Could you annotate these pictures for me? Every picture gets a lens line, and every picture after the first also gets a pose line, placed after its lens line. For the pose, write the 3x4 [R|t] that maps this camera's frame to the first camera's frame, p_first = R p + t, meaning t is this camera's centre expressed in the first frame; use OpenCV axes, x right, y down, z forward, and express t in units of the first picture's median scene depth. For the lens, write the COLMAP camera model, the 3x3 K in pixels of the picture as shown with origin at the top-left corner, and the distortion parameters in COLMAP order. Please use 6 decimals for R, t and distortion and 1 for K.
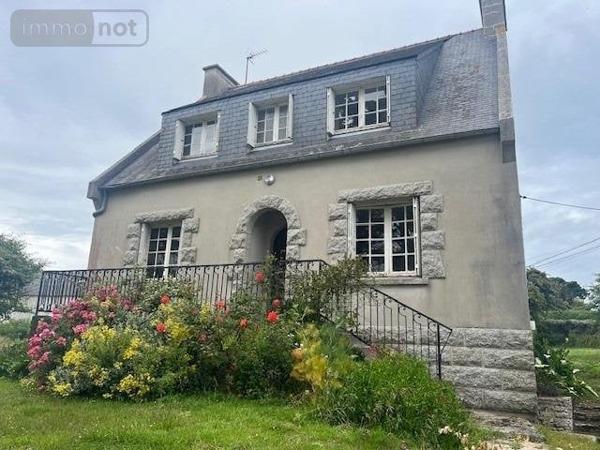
lens RADIAL K [[438.5, 0, 298.4], [0, 438.5, 224.8], [0, 0, 1]] dist [0.086205, -0.101936]
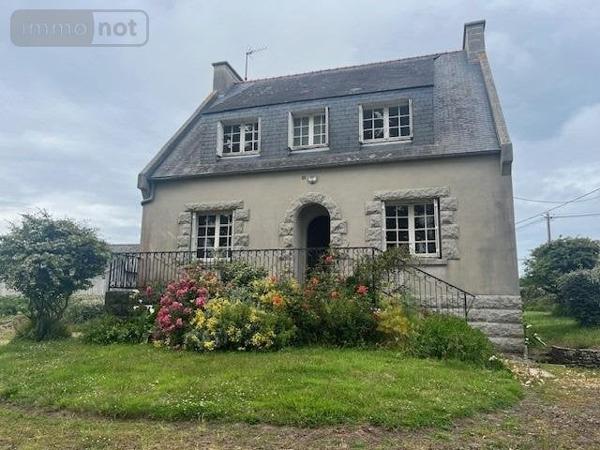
lens RADIAL K [[438.5, 0, 298.4], [0, 438.5, 224.8], [0, 0, 1]] dist [0.086205, -0.101936]
pose [[0.989254, 0.003712, 0.146158, -0.309111], [-0.012761, 0.998055, 0.061025, -0.055067], [-0.145647, -0.062235, 0.987377, -0.232279]]
